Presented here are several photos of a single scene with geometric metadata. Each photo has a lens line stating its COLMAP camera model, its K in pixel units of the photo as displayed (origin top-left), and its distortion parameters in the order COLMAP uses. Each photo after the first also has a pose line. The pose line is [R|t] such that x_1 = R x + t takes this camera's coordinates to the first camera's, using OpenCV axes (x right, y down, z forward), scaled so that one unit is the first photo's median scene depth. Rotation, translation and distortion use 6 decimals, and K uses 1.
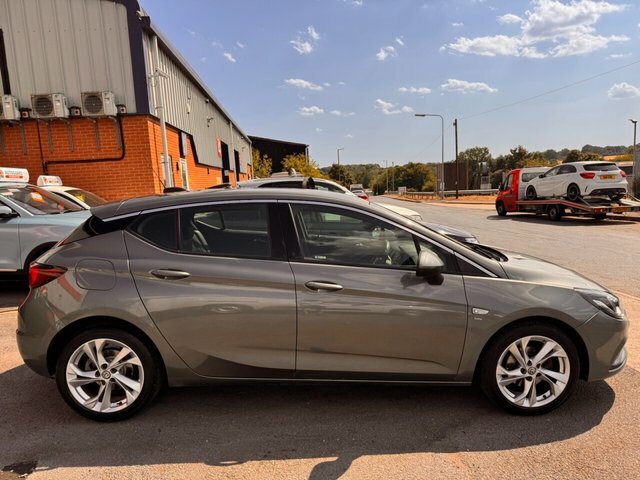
lens RADIAL K [[464.2, 0, 320.0], [0, 464.2, 240.0], [0, 0, 1]] dist [0.005237, 0.001750]
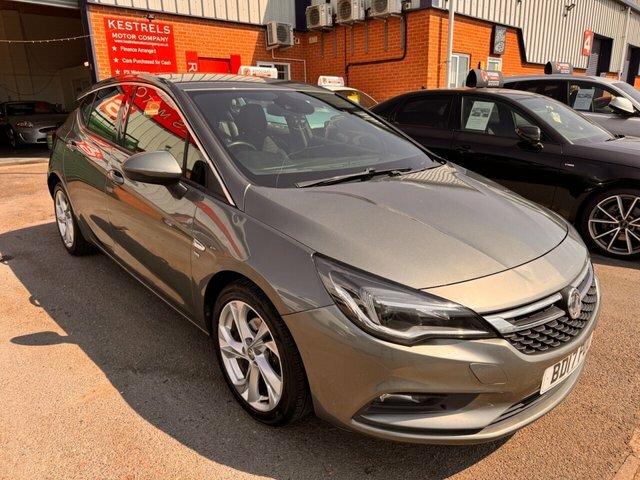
lens RADIAL K [[458.6, 0, 320.0], [0, 458.6, 240.0], [0, 0, 1]] dist [0.008075, 0.000337]
pose [[0.649470, 0.248477, -0.718643, 0.271624], [-0.108727, 0.965737, 0.235651, -0.011290], [0.752574, -0.074912, 0.654233, 0.189762]]
